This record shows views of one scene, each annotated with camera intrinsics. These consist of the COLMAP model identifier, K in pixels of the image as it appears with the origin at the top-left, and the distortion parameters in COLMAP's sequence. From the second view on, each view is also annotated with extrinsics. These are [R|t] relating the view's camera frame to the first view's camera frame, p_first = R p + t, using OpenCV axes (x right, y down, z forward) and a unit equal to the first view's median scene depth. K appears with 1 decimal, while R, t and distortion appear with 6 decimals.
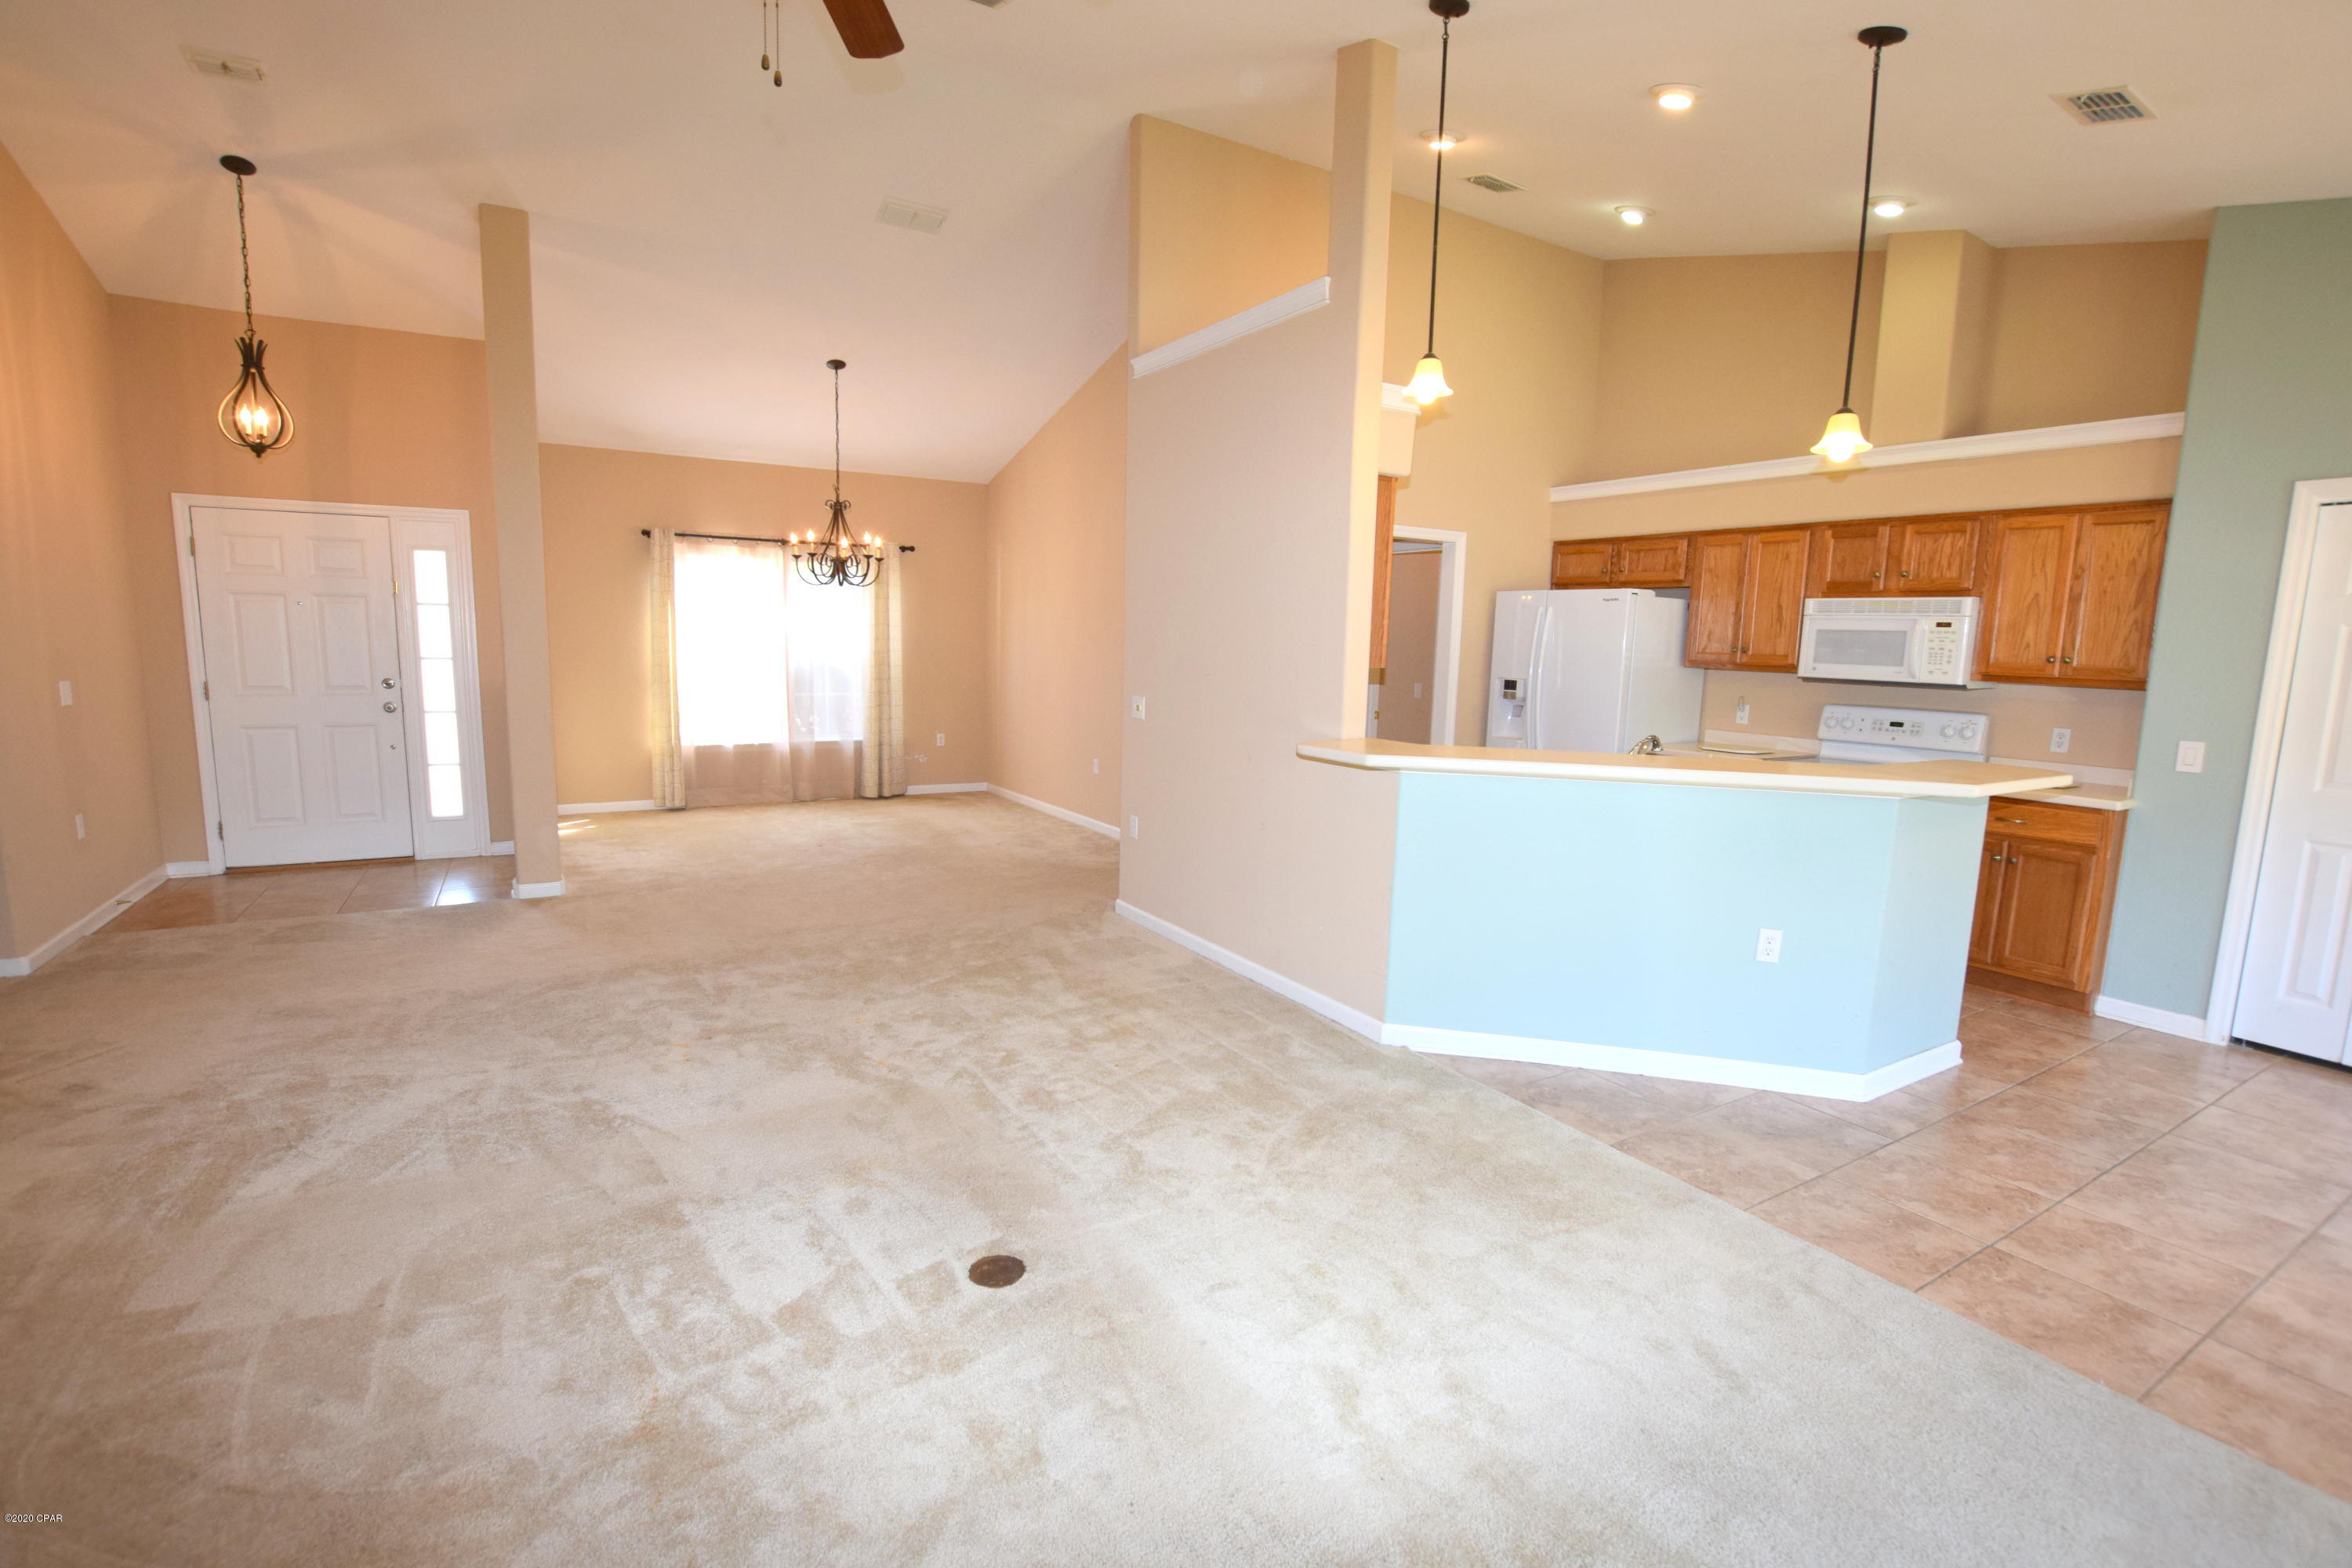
lens RADIAL K [[1046.2, 0, 1176.0], [0, 1046.2, 784.0], [0, 0, 1]] dist [-0.026737, 0.001347]
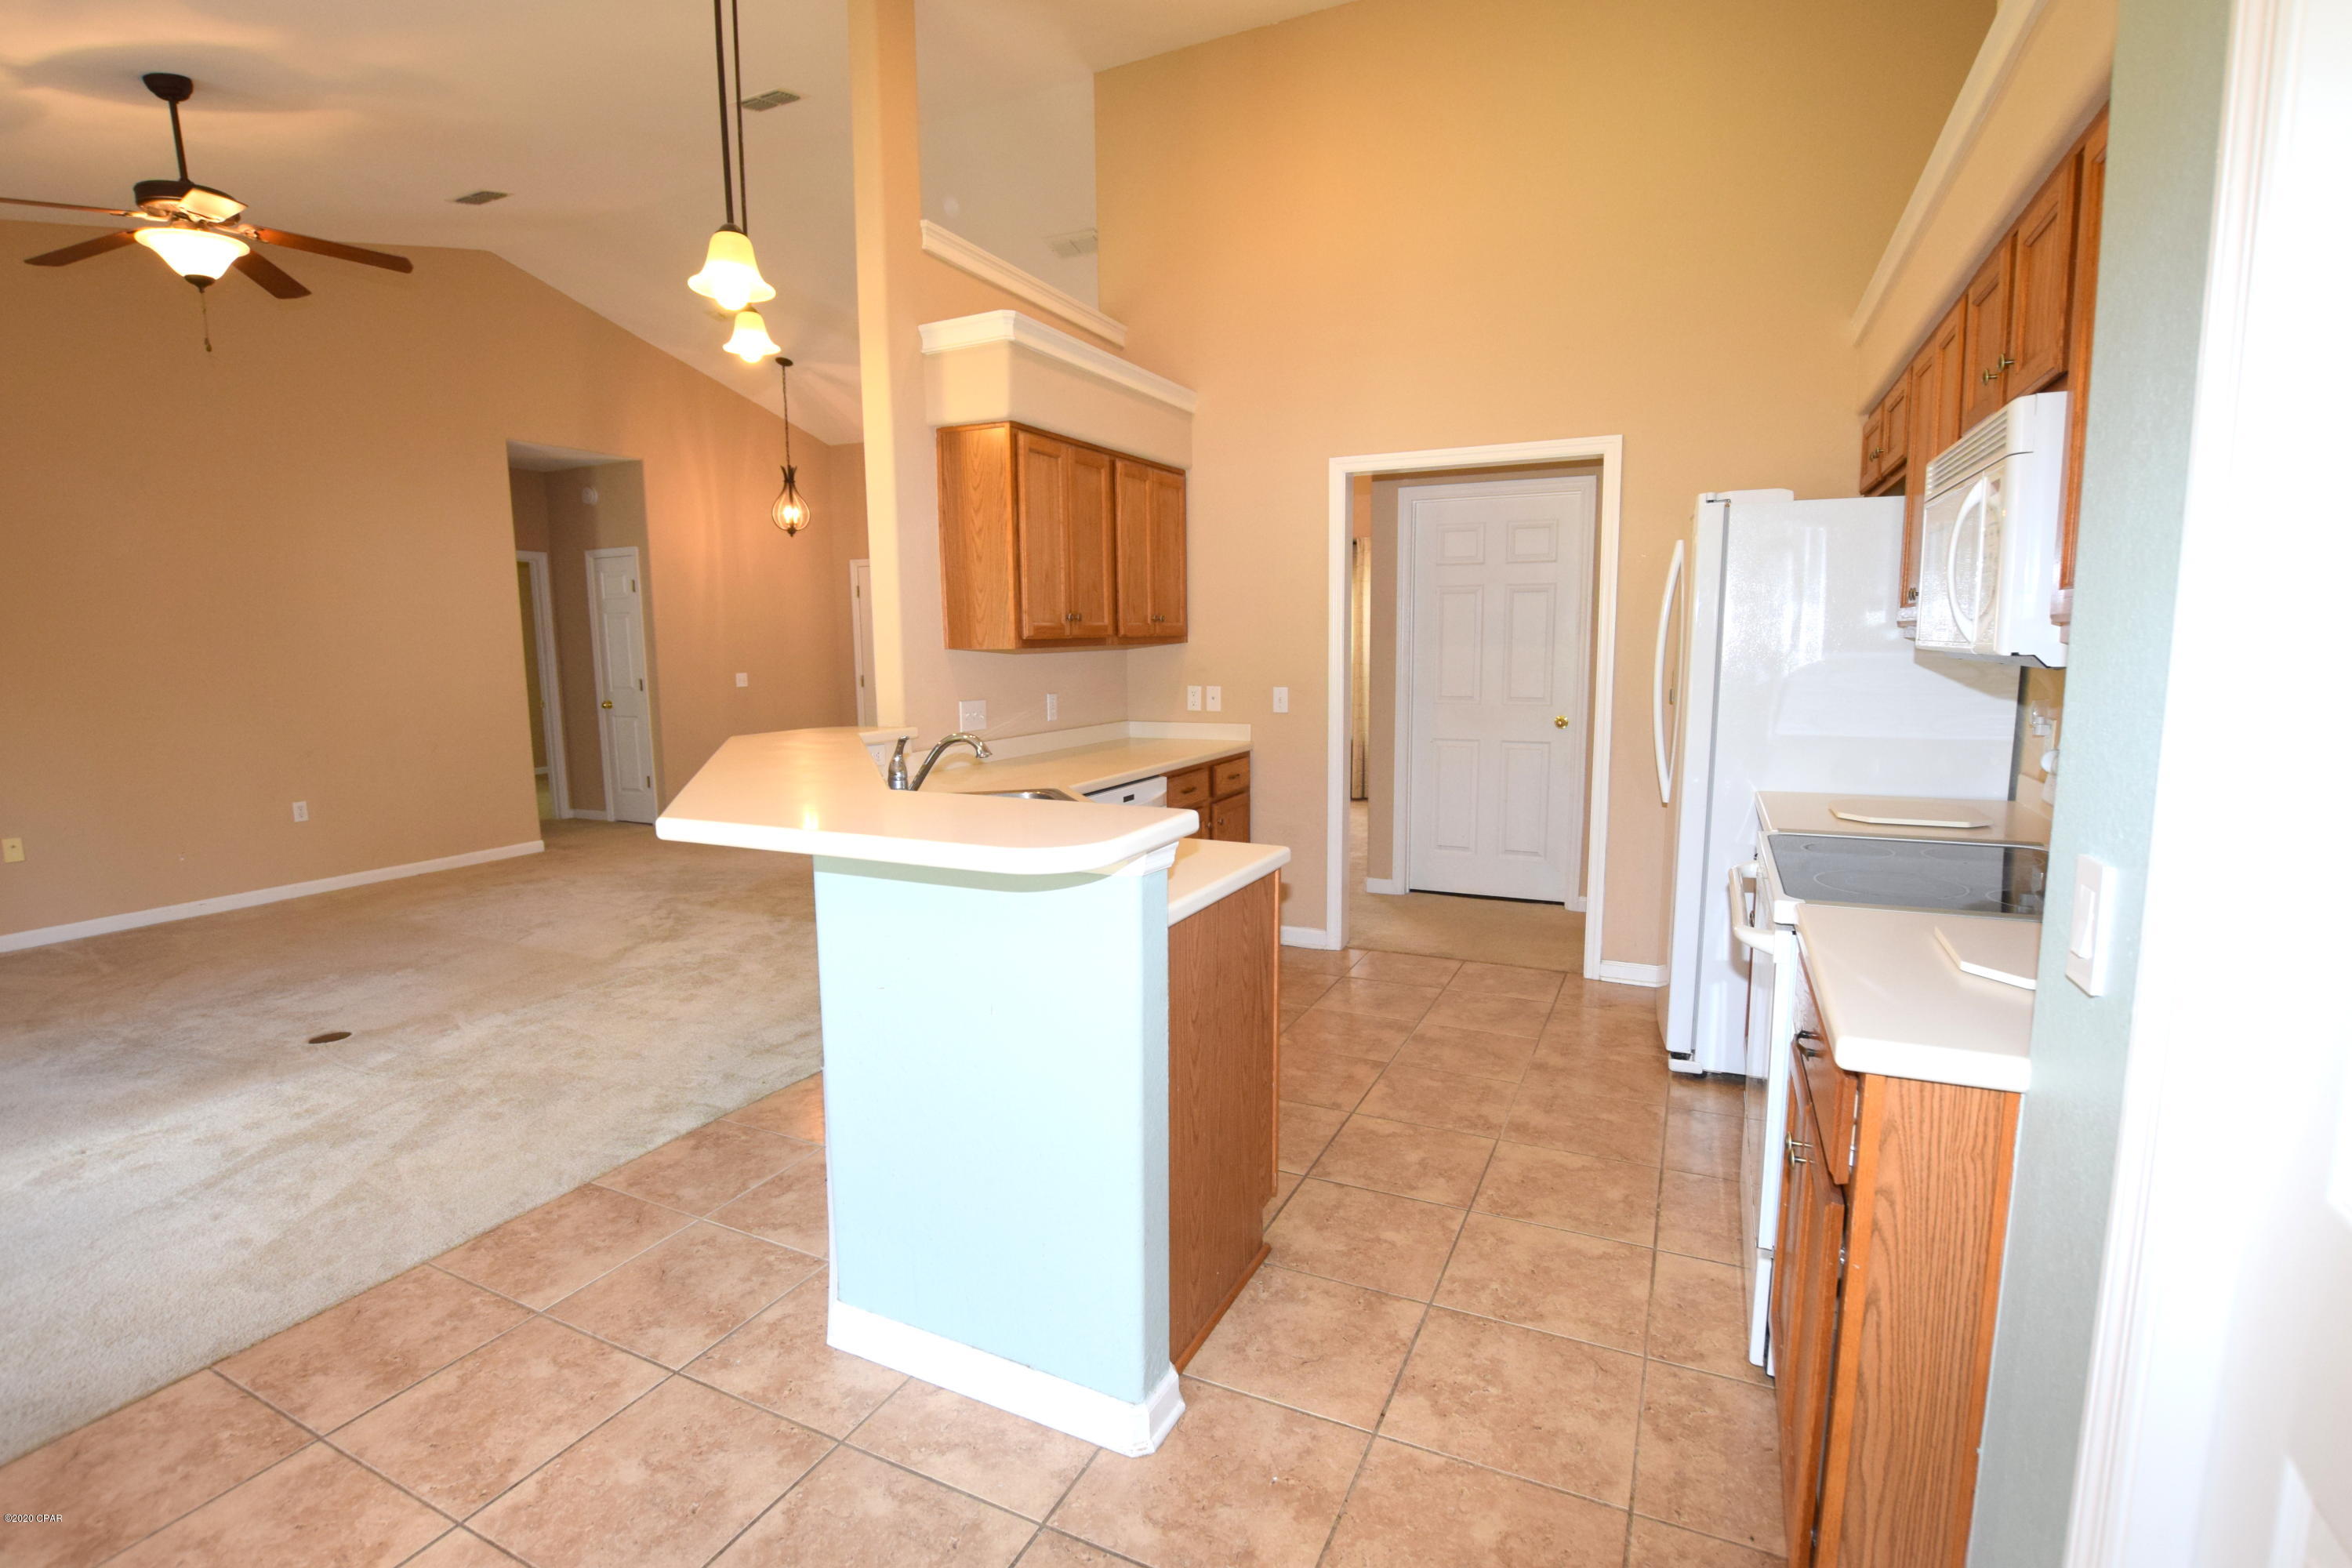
lens RADIAL K [[1087.0, 0, 1176.0], [0, 1087.0, 784.0], [0, 0, 1]] dist [-0.031698, 0.003031]
pose [[0.547710, 0.078716, -0.832957, 0.913076], [-0.091038, 0.995260, 0.034192, -0.040291], [0.831701, 0.057103, 0.552280, 0.576191]]
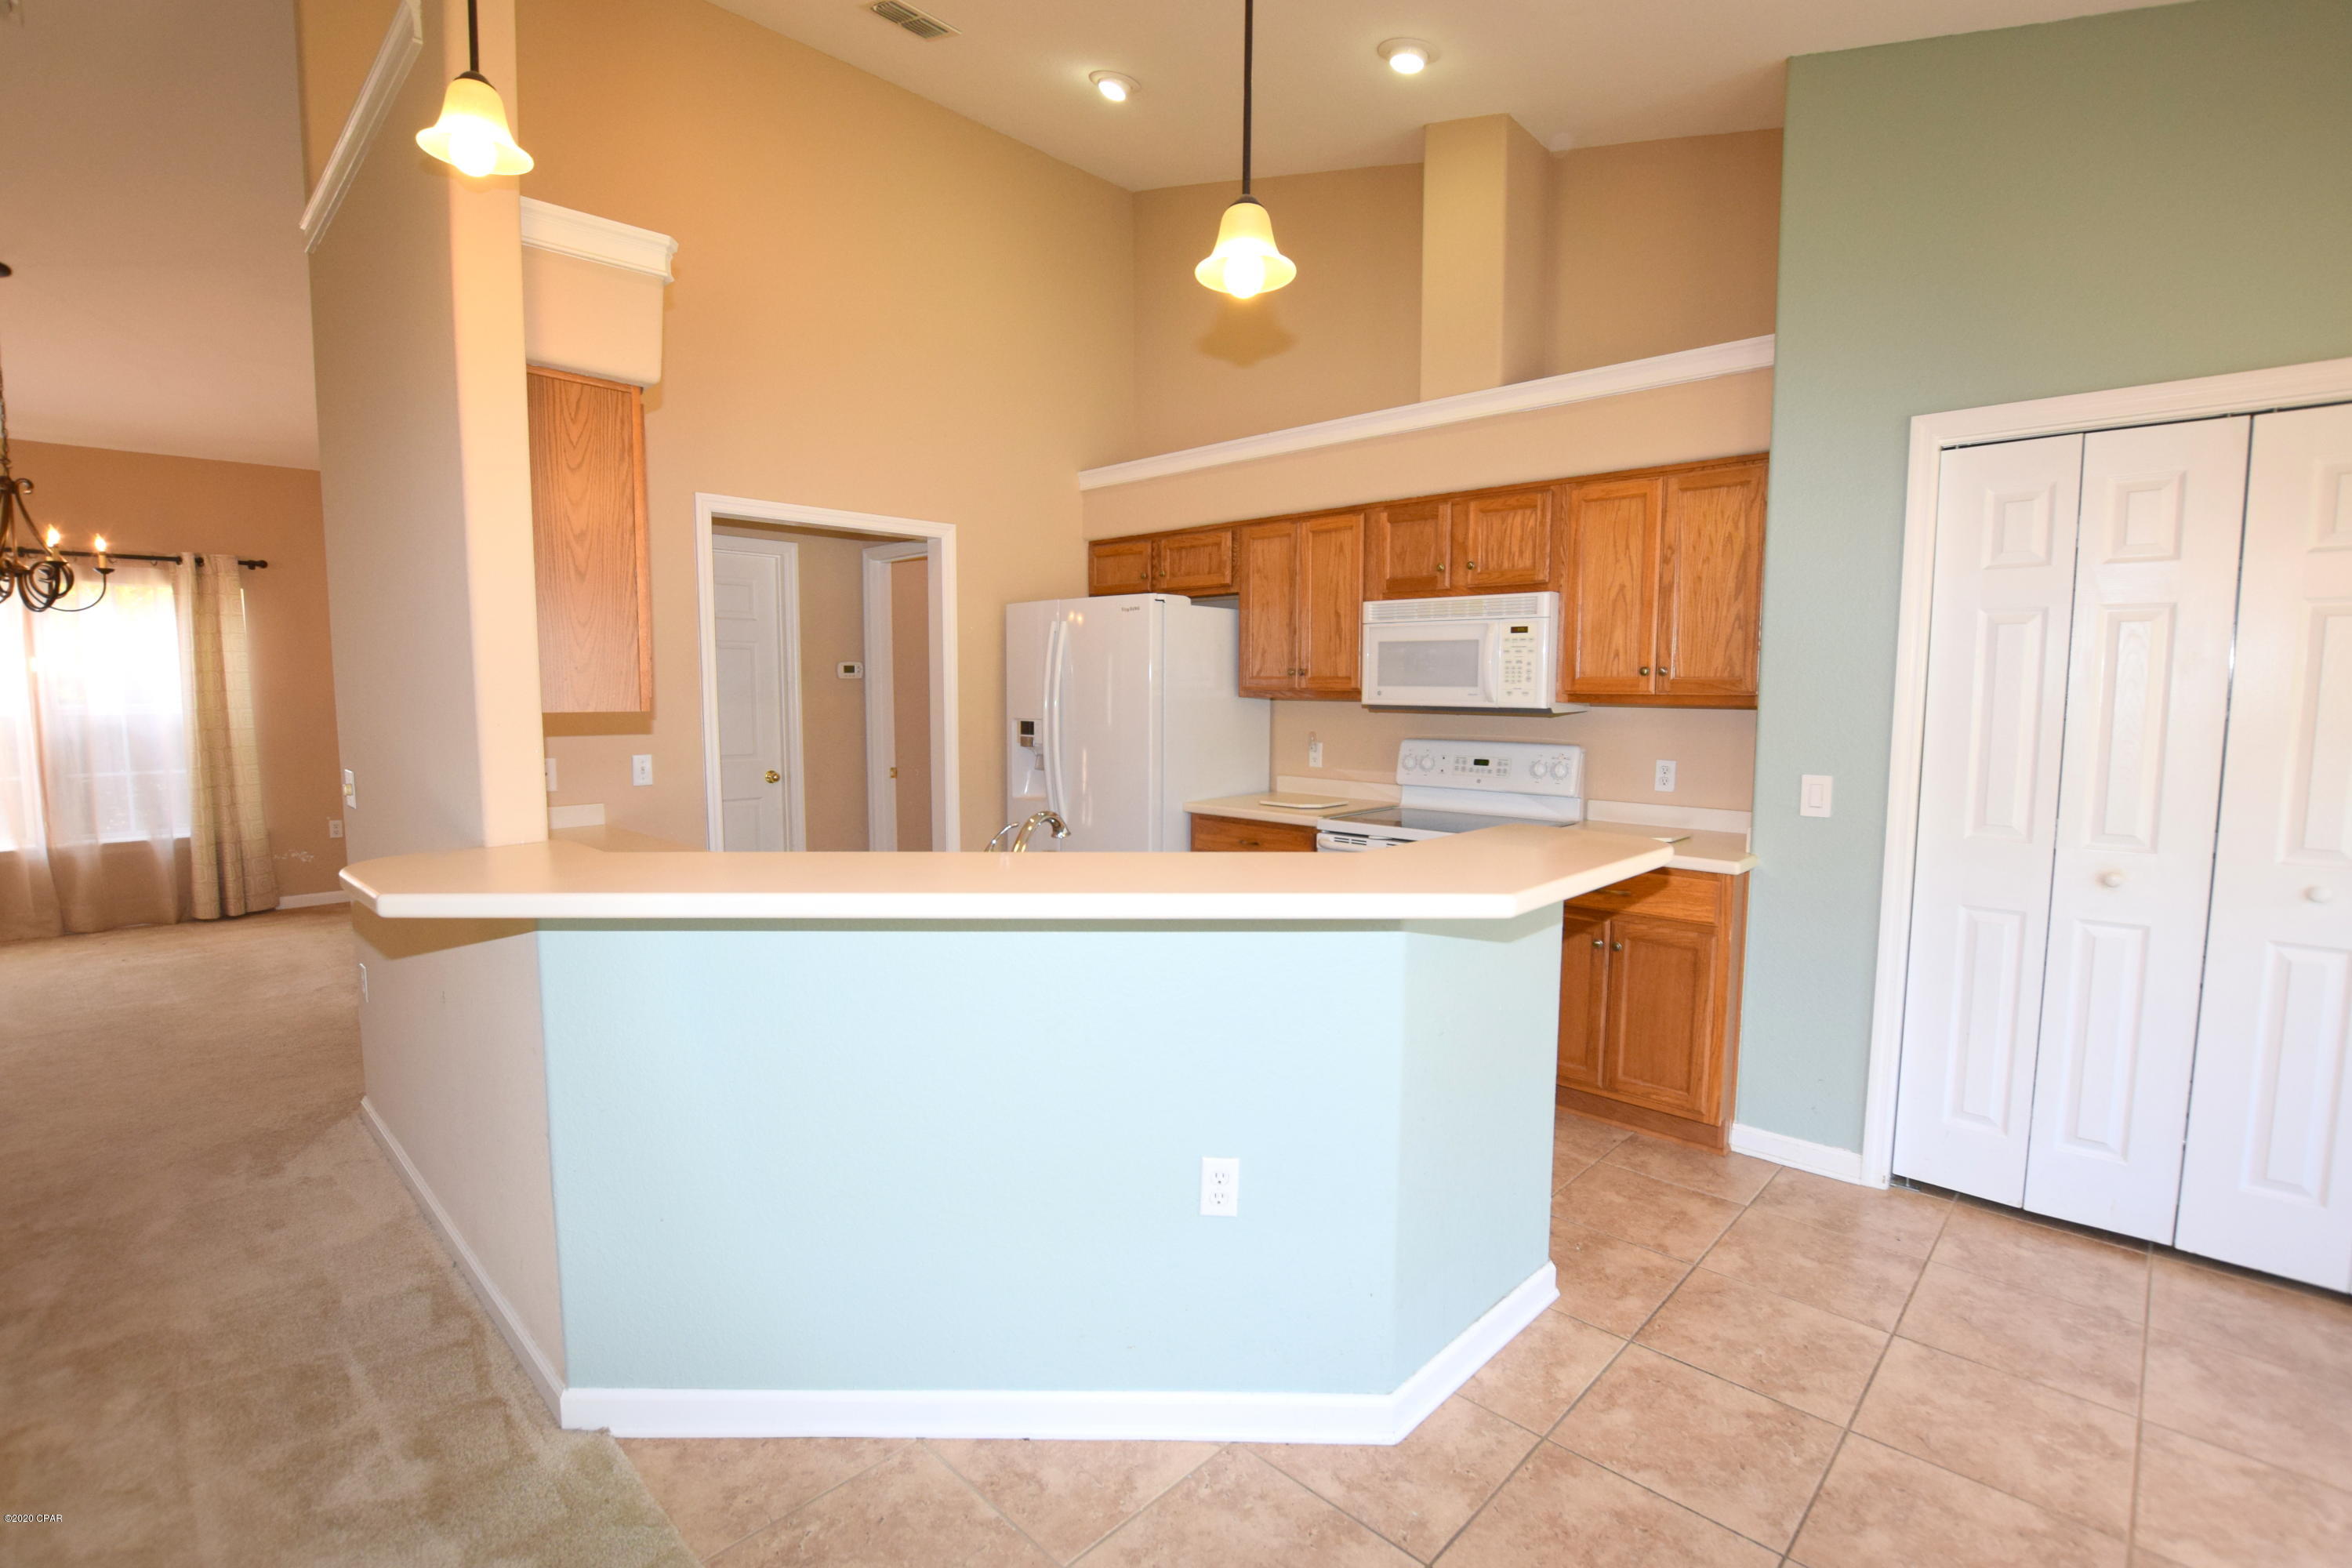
lens RADIAL K [[1062.9, 0, 1164.5], [0, 1062.9, 782.7], [0, 0, 1]] dist [-0.027607, 0.001061]
pose [[0.966965, -0.045835, 0.250753, 0.298080], [0.057029, 0.997666, -0.037558, -0.029068], [-0.248446, 0.050618, 0.967322, 0.324897]]
